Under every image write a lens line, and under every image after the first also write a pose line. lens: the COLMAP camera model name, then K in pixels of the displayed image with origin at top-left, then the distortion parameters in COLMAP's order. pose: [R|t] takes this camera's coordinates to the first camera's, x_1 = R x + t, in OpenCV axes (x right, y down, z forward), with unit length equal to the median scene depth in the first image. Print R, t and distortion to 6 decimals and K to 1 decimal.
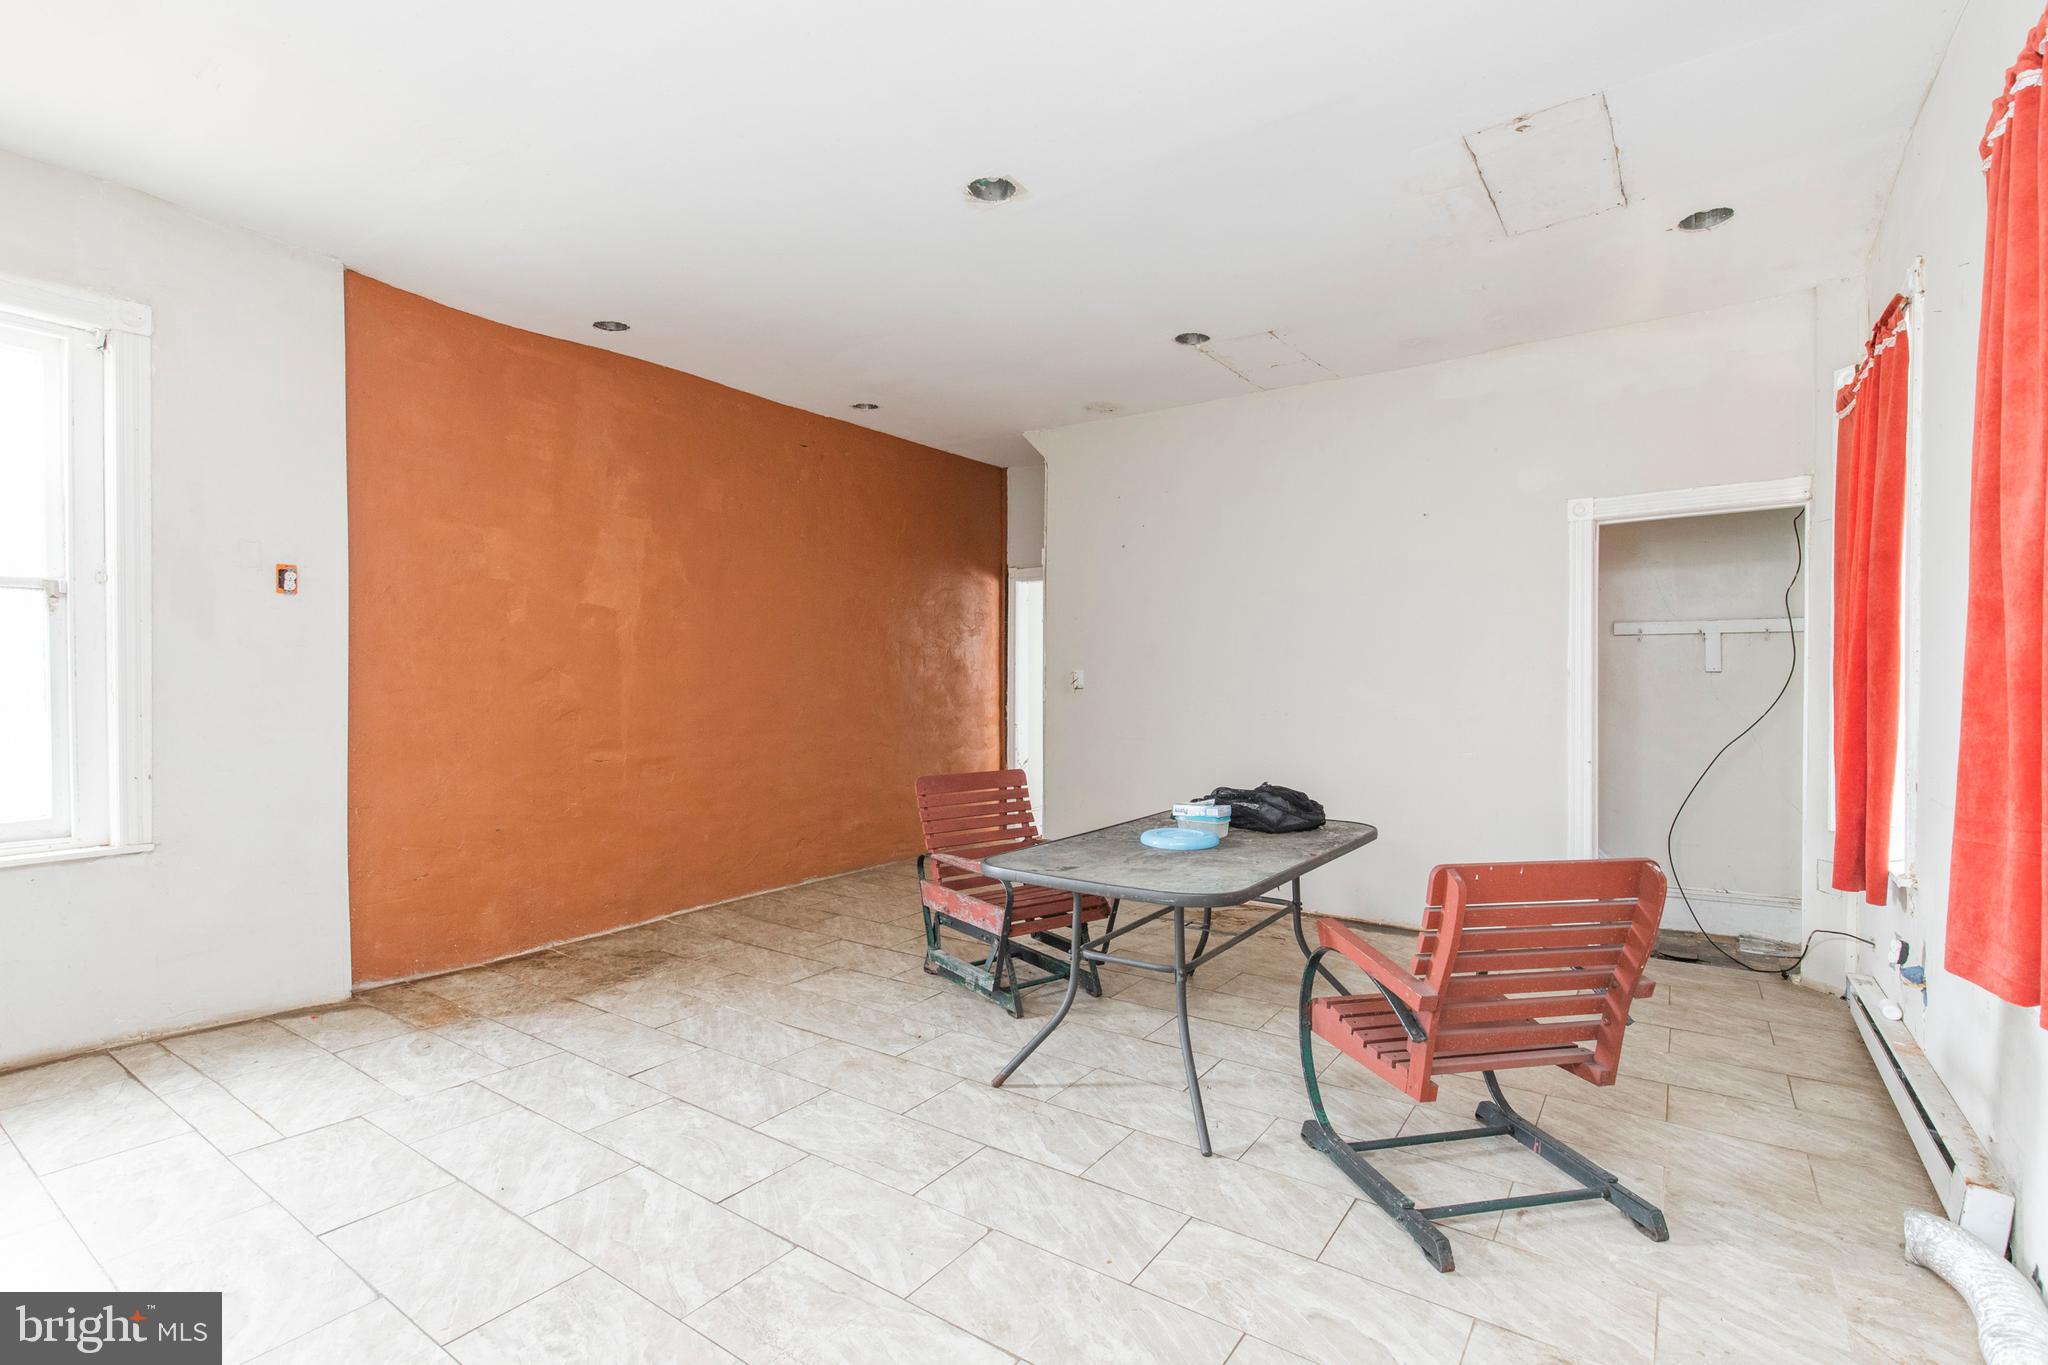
lens RADIAL K [[936.7, 0, 1023.4], [0, 936.7, 689.7], [0, 0, 1]] dist [0.007790, -0.002872]
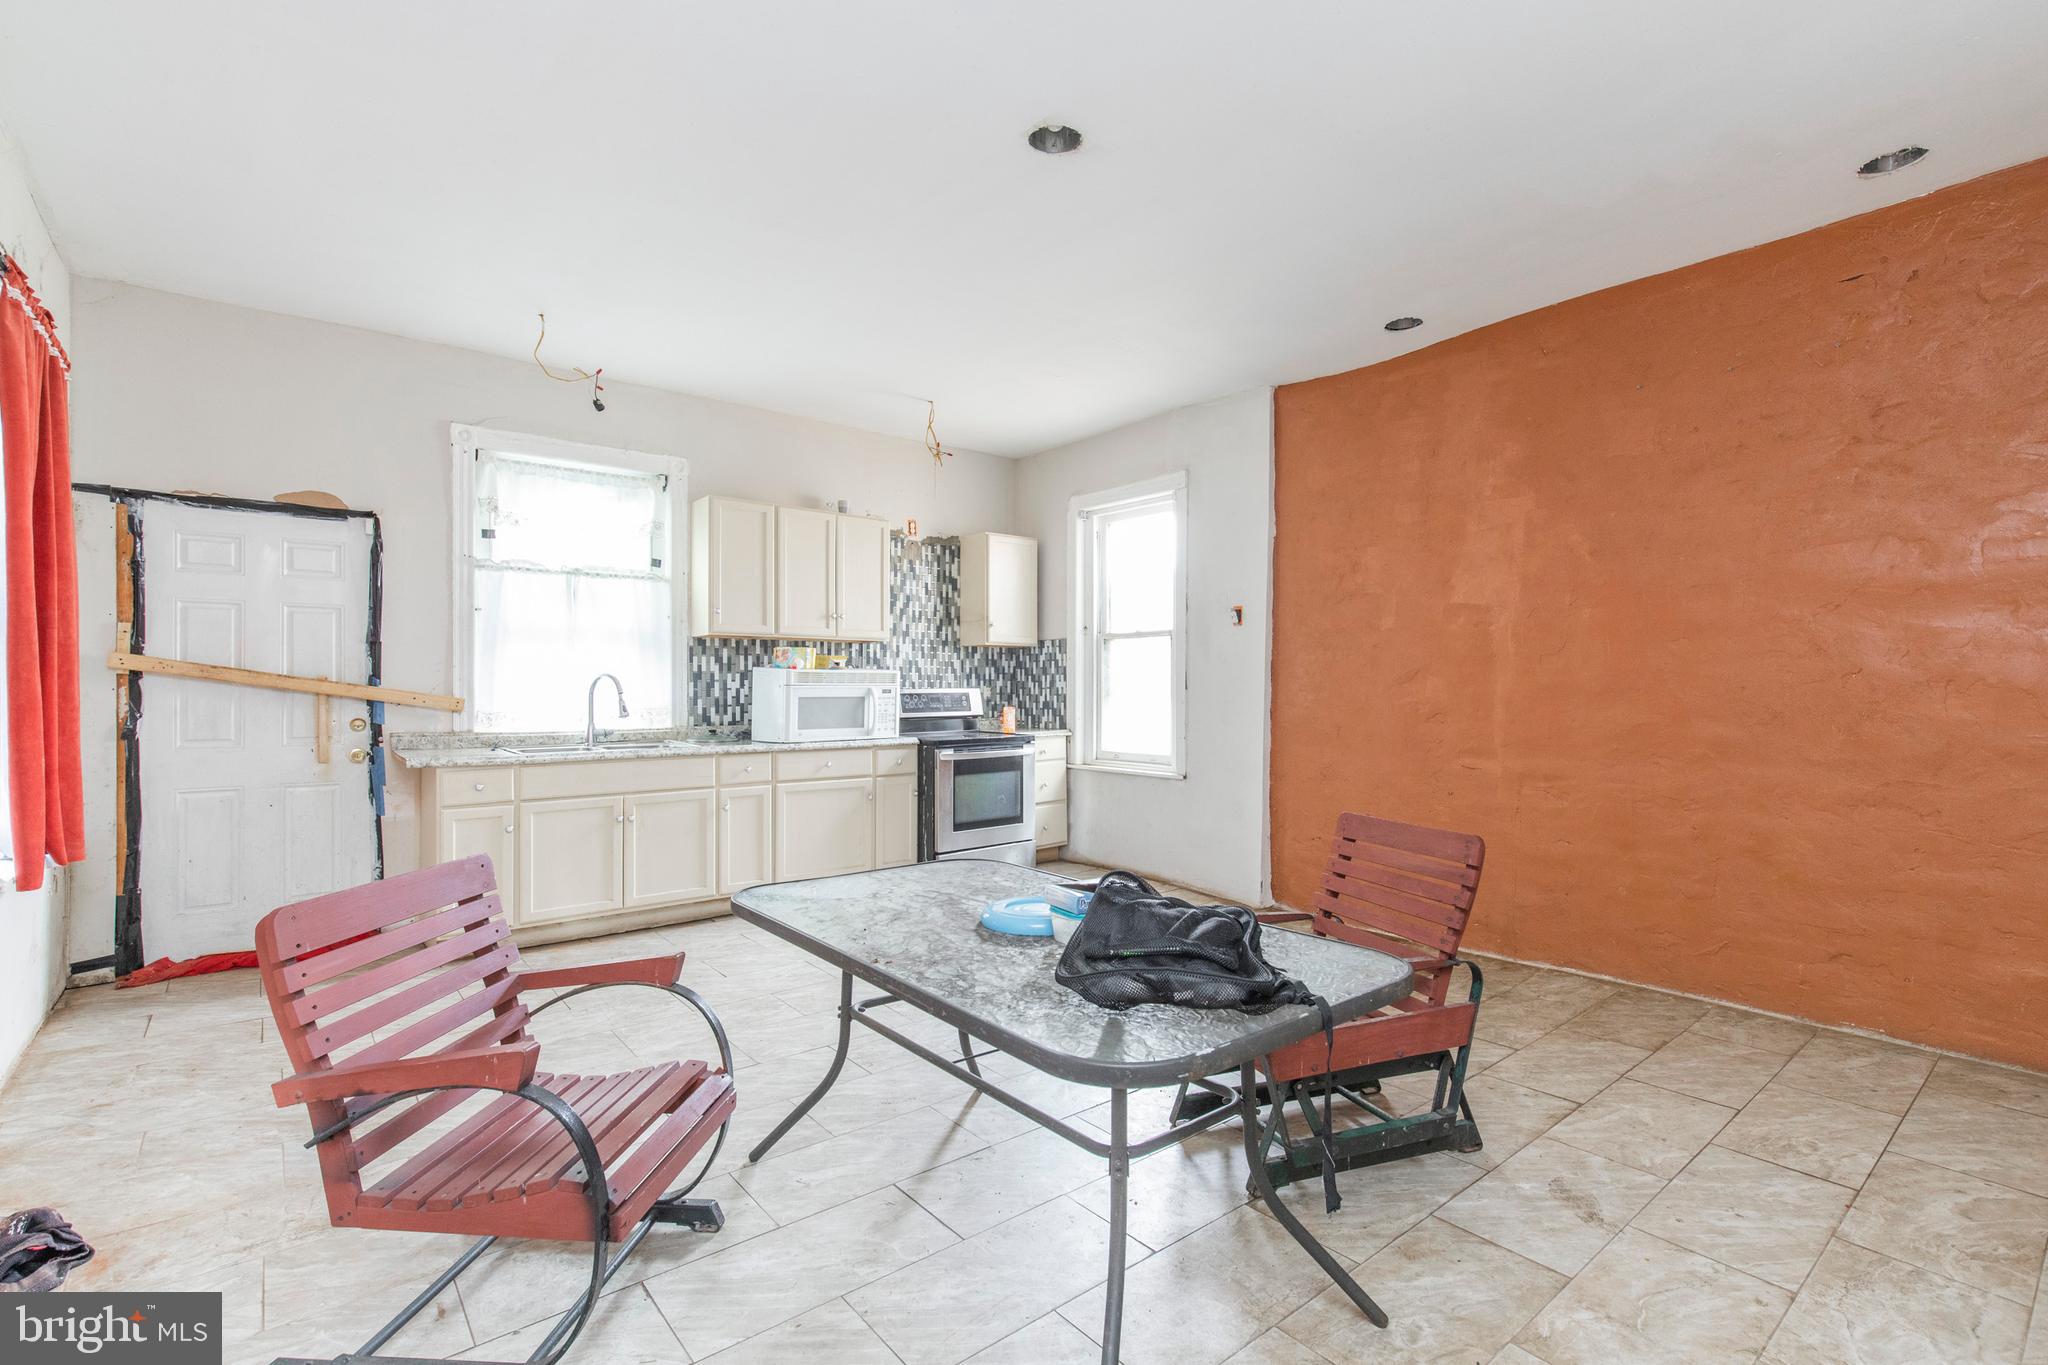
lens RADIAL K [[936.7, 0, 1021.1], [0, 936.7, 684.2], [0, 0, 1]] dist [0.007790, -0.002872]
pose [[-0.260579, -0.002353, -0.965450, 0.584342], [-0.010335, 0.999947, 0.000352, -0.003883], [0.965397, 0.010070, -0.260589, 0.821002]]
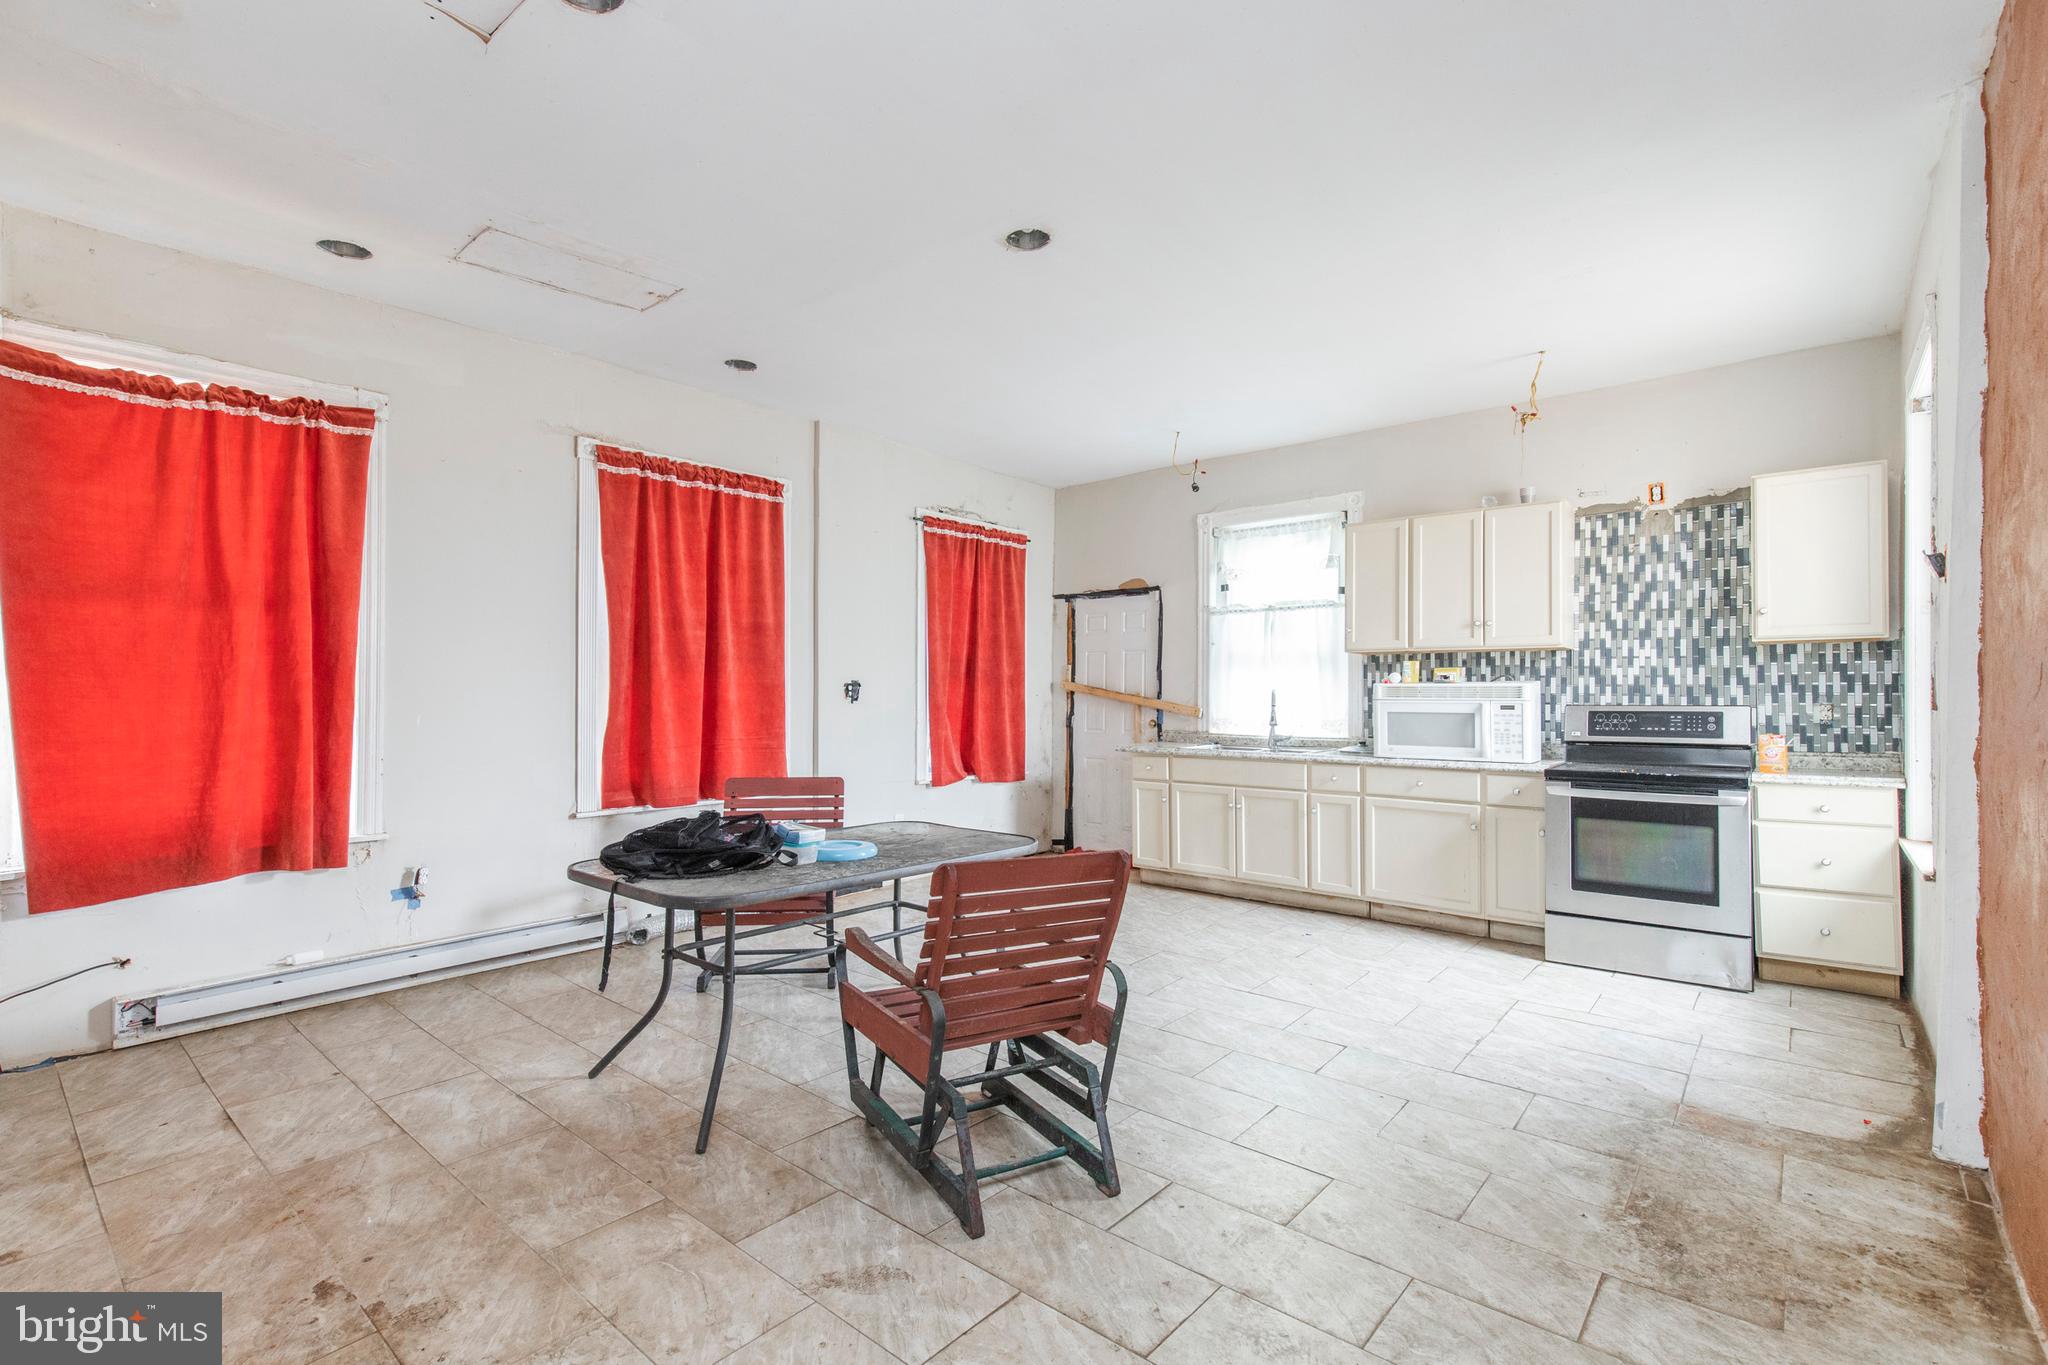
lens RADIAL K [[936.7, 0, 1019.9], [0, 936.7, 689.7], [0, 0, 1]] dist [0.007790, -0.002872]
pose [[-0.995366, -0.003281, 0.096104, -0.087821], [-0.002942, 0.999989, 0.003666, -0.014315], [-0.096115, 0.003367, -0.995365, 1.411834]]
